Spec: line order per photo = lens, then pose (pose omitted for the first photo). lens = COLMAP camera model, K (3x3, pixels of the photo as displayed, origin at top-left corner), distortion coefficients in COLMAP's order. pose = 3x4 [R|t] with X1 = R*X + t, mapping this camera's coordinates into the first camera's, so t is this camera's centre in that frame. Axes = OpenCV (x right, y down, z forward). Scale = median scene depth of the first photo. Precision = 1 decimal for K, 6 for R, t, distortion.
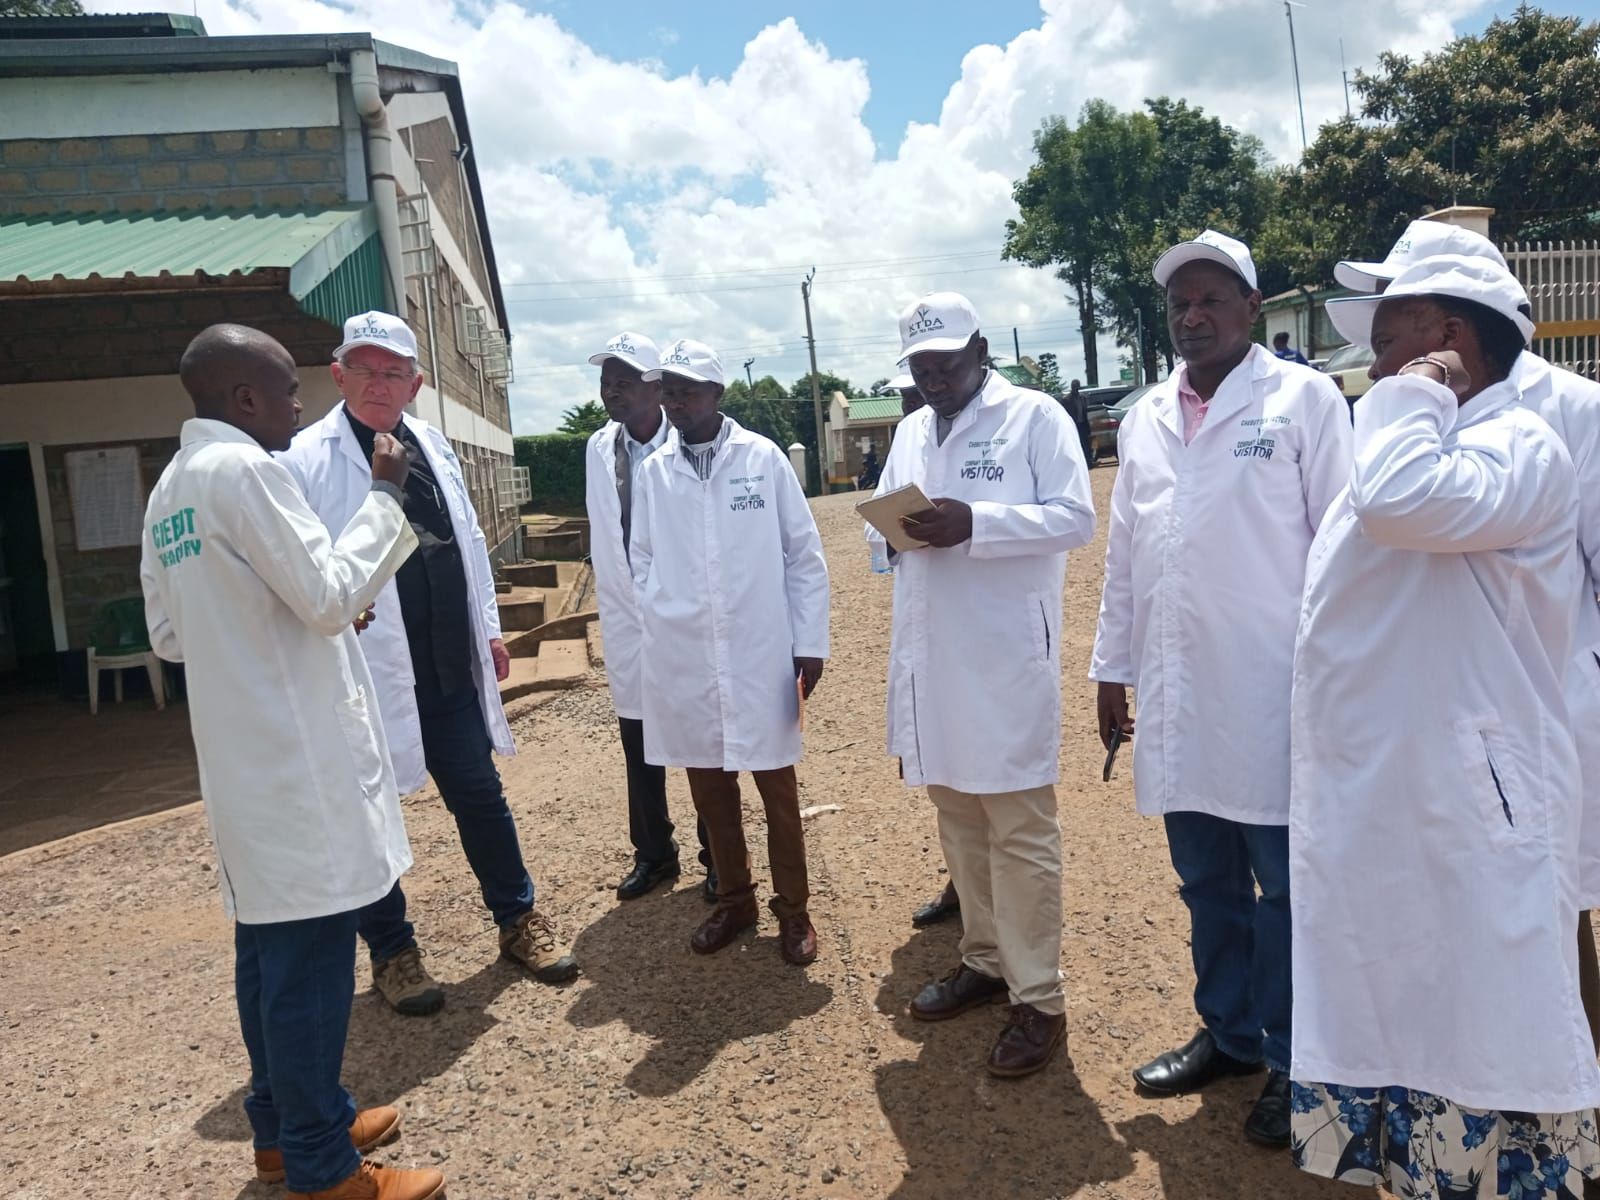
lens RADIAL K [[1343.2, 0, 824.5], [0, 1343.2, 584.8], [0, 0, 1]] dist [0.094010, -0.200460]
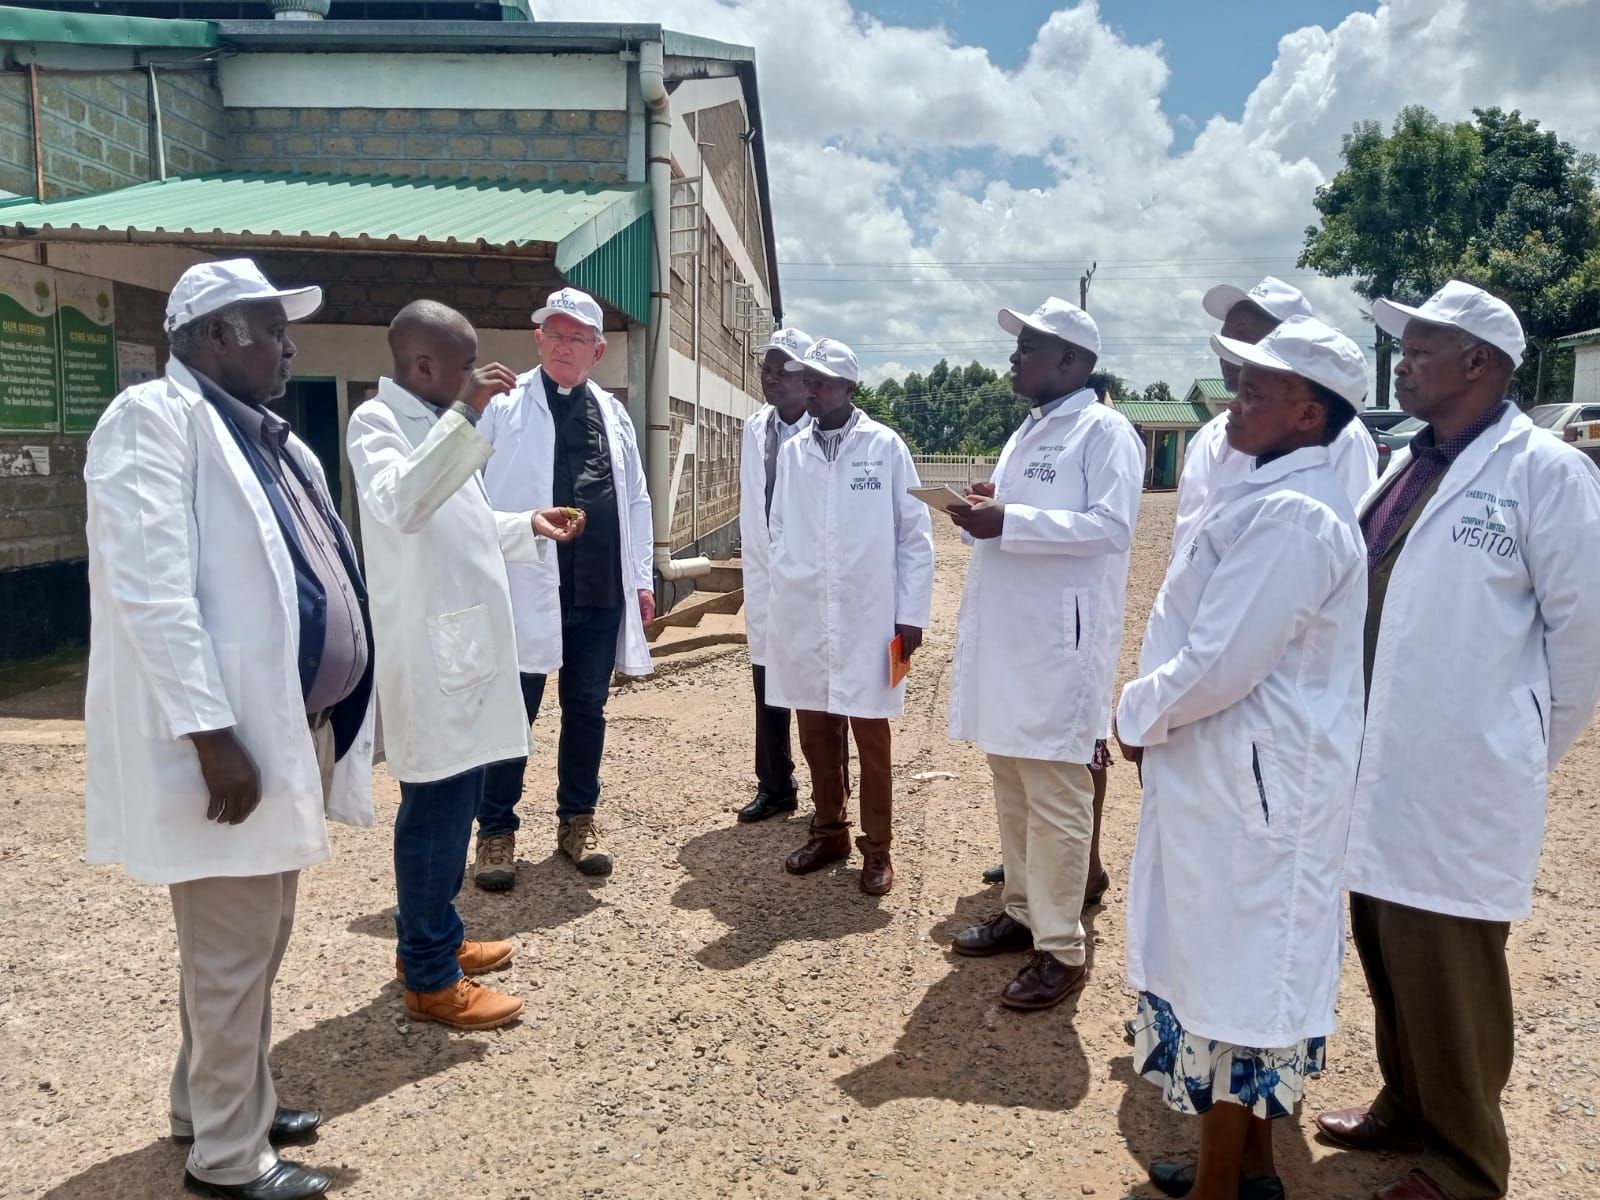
lens RADIAL K [[1352.0, 0, 800.0], [0, 1352.0, 600.0], [0, 0, 1]] dist [0.120986, -0.226484]
pose [[0.972275, 0.115958, -0.203065, 0.106851], [-0.112245, 0.993235, 0.029745, 0.007022], [0.205141, -0.006127, 0.978713, -0.108036]]
